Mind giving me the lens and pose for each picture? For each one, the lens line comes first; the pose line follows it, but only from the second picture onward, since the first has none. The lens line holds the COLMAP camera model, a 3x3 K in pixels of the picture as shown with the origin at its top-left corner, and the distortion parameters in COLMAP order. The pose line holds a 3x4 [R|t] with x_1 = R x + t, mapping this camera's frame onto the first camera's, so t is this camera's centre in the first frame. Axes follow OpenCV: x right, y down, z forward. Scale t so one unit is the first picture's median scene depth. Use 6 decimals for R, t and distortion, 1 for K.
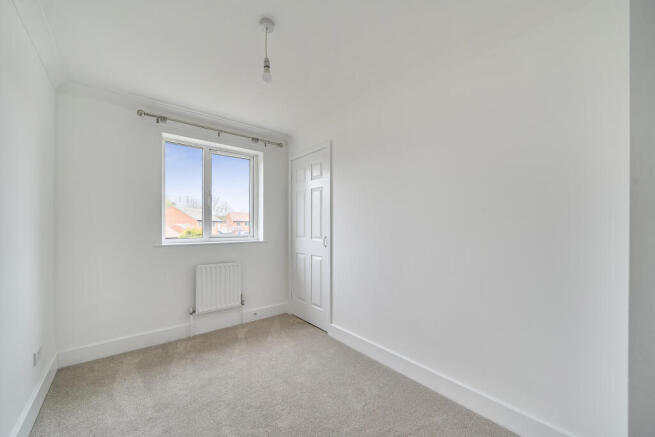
lens RADIAL K [[219.1, 0, 326.8], [0, 219.1, 225.7], [0, 0, 1]] dist [-0.000149, -0.000001]
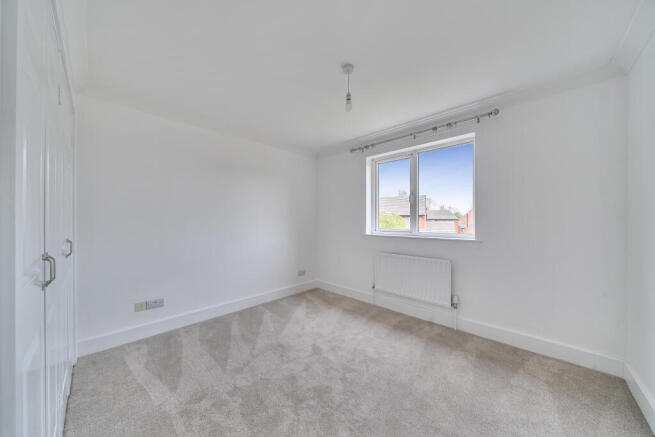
lens RADIAL K [[222.3, 0, 327.5], [0, 222.3, 218.5], [0, 0, 1]] dist [0.001105, 0.000066]
pose [[0.201549, -0.011286, -0.979413, 0.588465], [0.001922, 0.999936, -0.011127, -0.001762], [0.979477, 0.000360, 0.201558, 0.417779]]
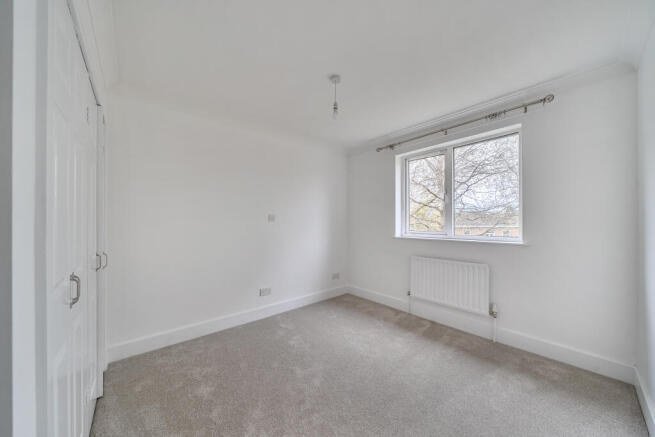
lens RADIAL K [[222.3, 0, 327.5], [0, 222.3, 218.5], [0, 0, 1]] dist [0.001105, 0.000066]
pose [[0.116421, -0.021041, -0.992977, 0.549139], [0.007778, 0.999764, -0.020273, -0.001749], [0.993169, -0.005364, 0.116558, 0.389176]]
